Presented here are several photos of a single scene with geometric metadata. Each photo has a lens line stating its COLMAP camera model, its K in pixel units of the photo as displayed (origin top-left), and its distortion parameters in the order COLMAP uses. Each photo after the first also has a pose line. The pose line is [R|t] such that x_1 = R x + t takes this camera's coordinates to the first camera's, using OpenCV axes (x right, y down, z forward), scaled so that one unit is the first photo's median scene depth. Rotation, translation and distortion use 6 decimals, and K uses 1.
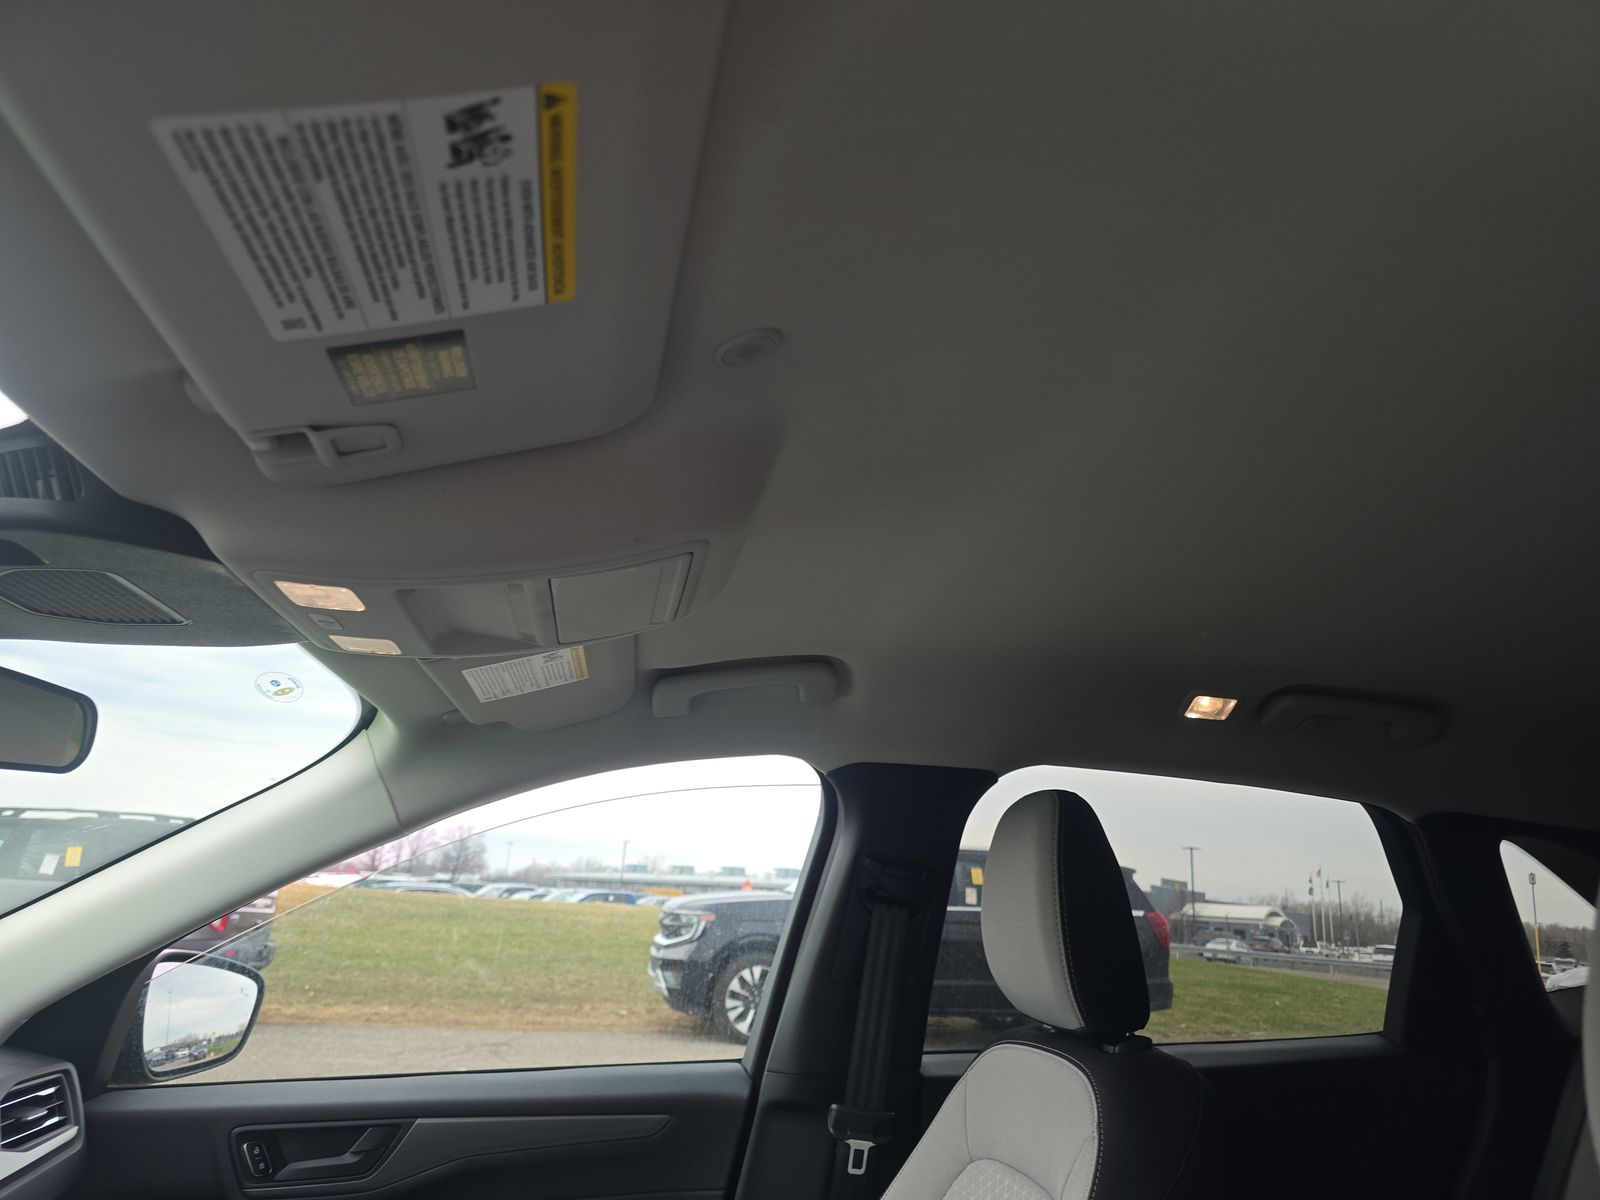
lens RADIAL K [[1078.3, 0, 804.0], [0, 1078.3, 597.8], [0, 0, 1]] dist [0.034602, -0.030814]
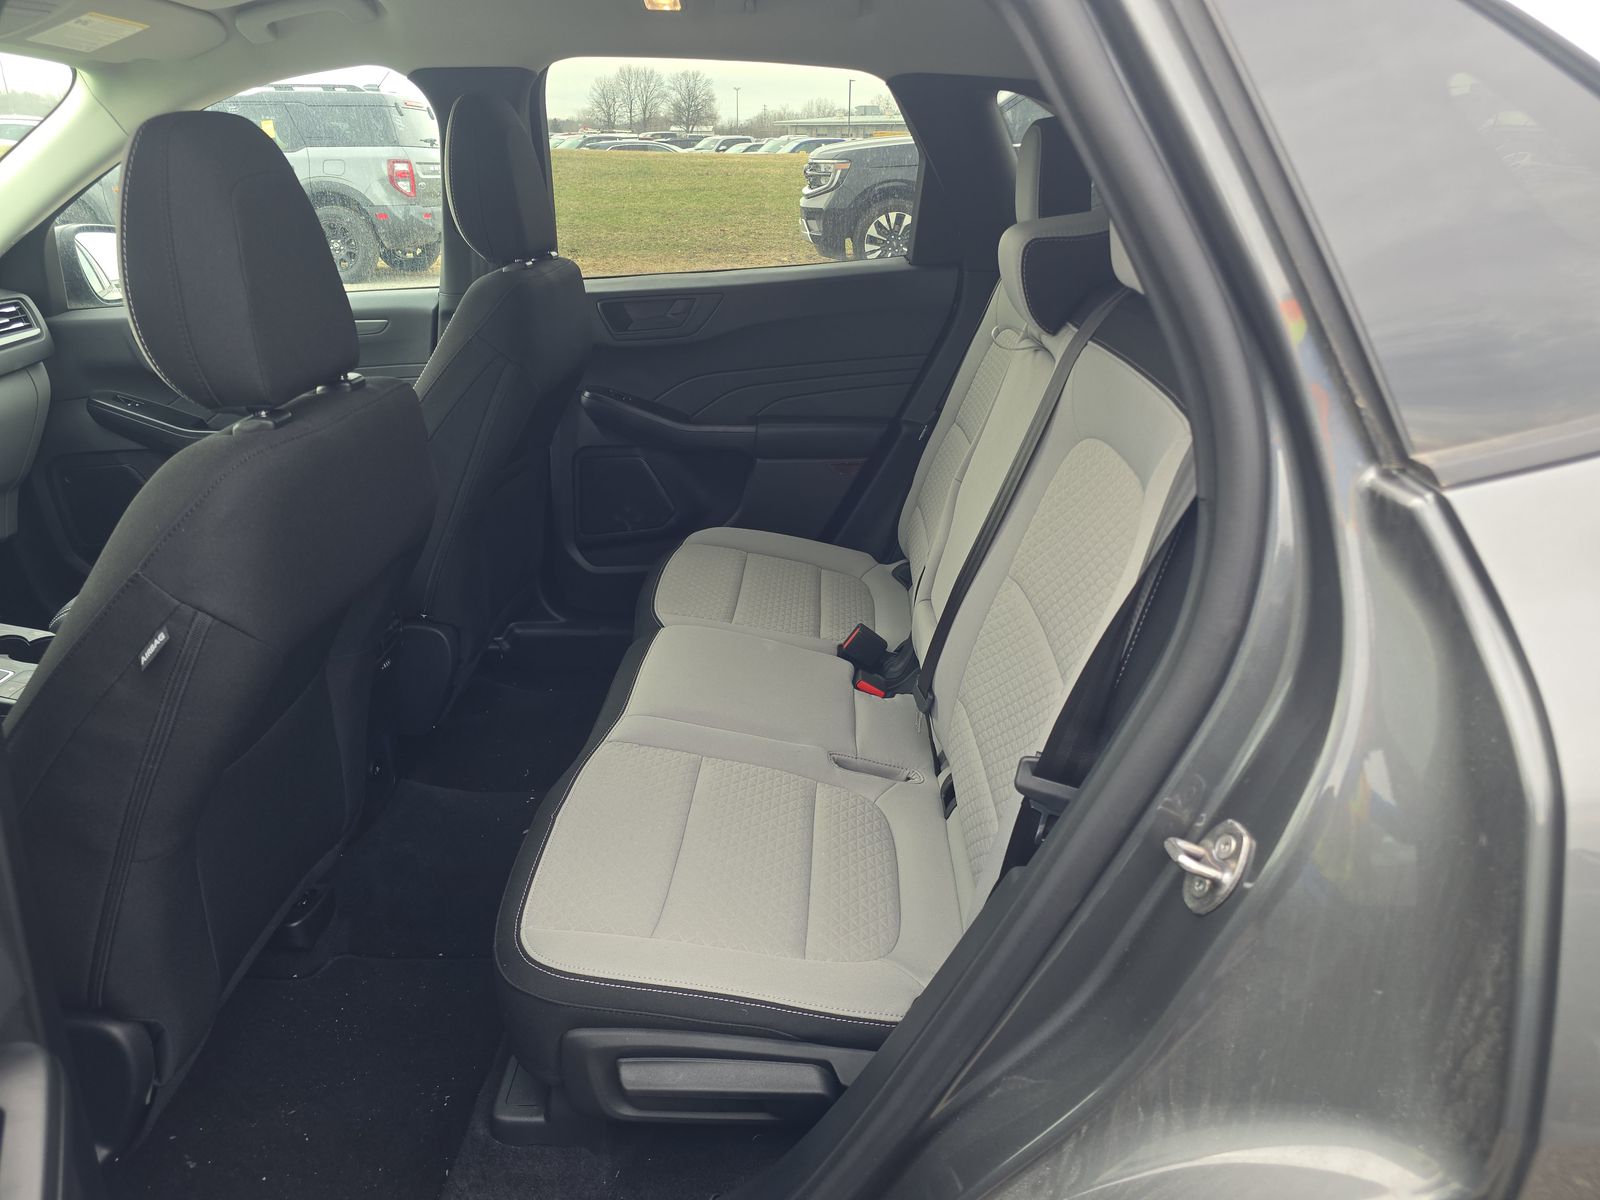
lens RADIAL K [[1078.3, 0, 802.3], [0, 1078.3, 603.1], [0, 0, 1]] dist [0.034602, -0.030814]
pose [[0.976250, 0.037390, -0.213394, 0.108812], [0.104122, 0.782797, 0.613504, -0.013948], [0.189983, -0.621152, 0.760313, -0.044718]]
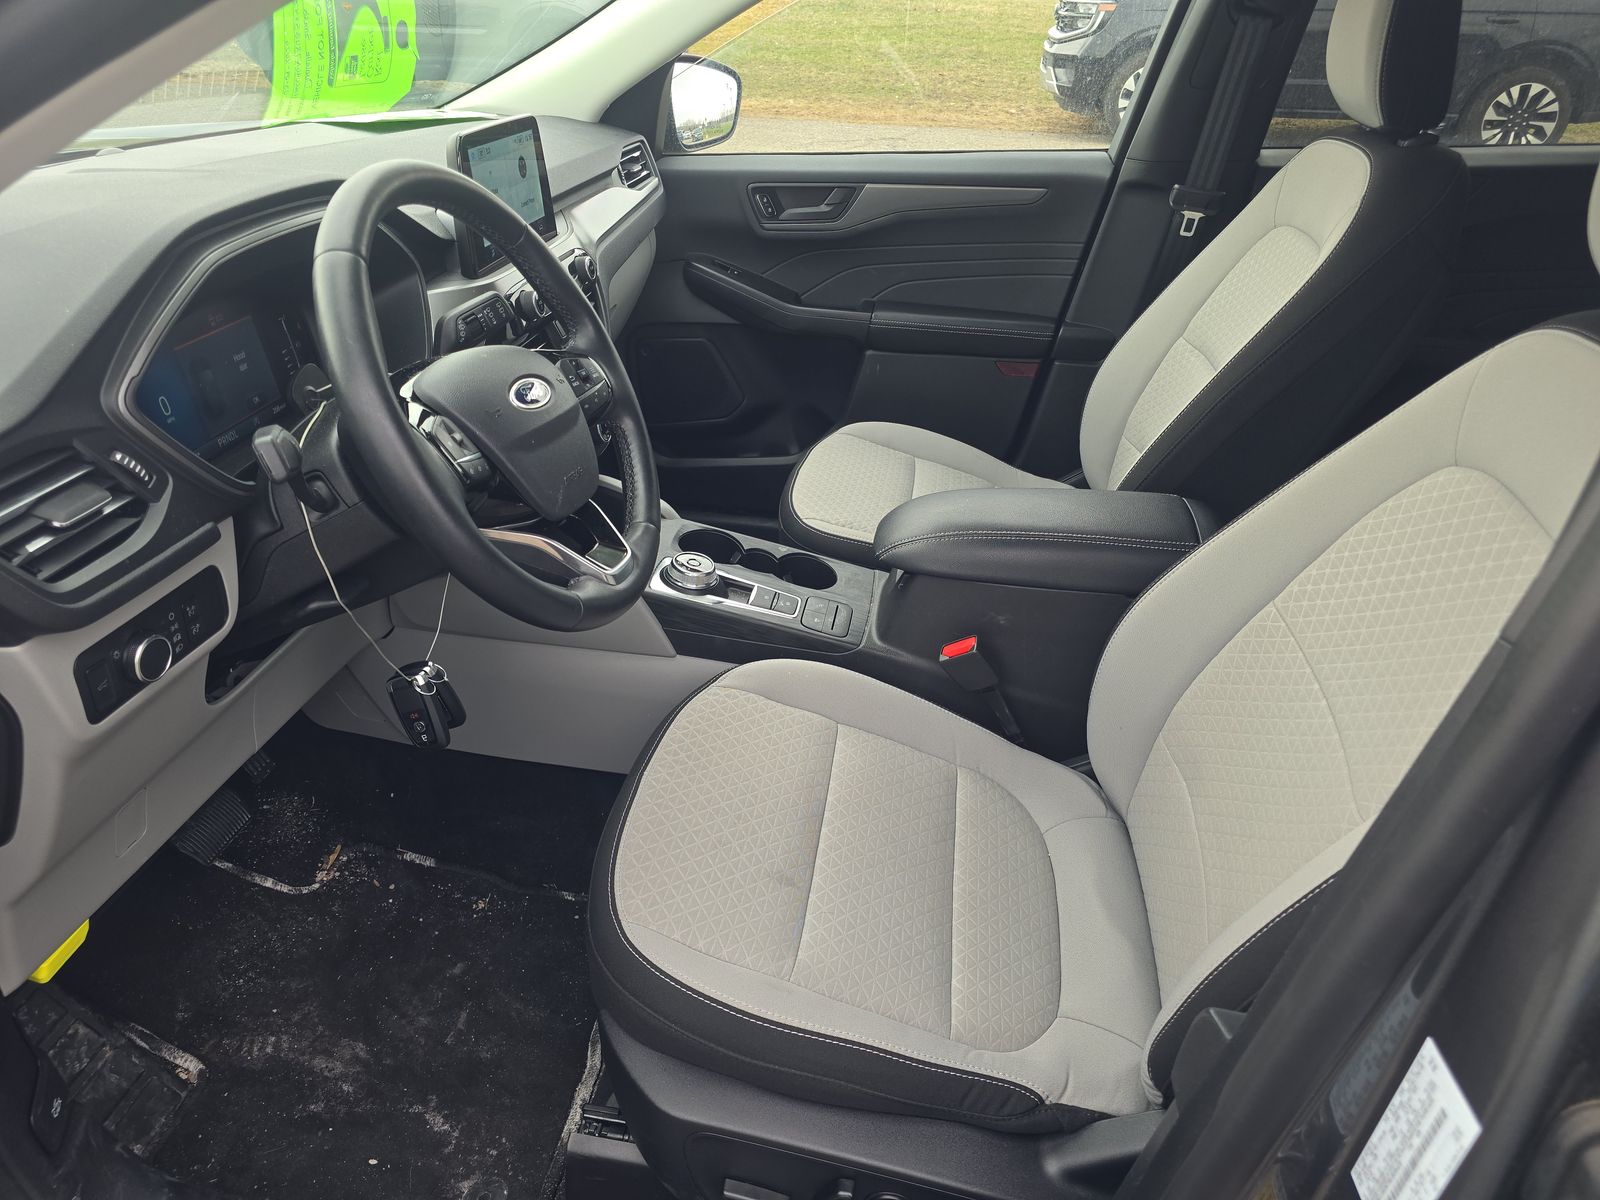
lens RADIAL K [[1078.3, 0, 814.9], [0, 1078.3, 599.2], [0, 0, 1]] dist [0.034602, -0.030814]
pose [[0.949382, 0.145446, -0.278422, 0.006439], [0.094874, 0.712185, 0.695551, -0.015544], [0.299453, -0.686759, 0.662337, -0.041371]]
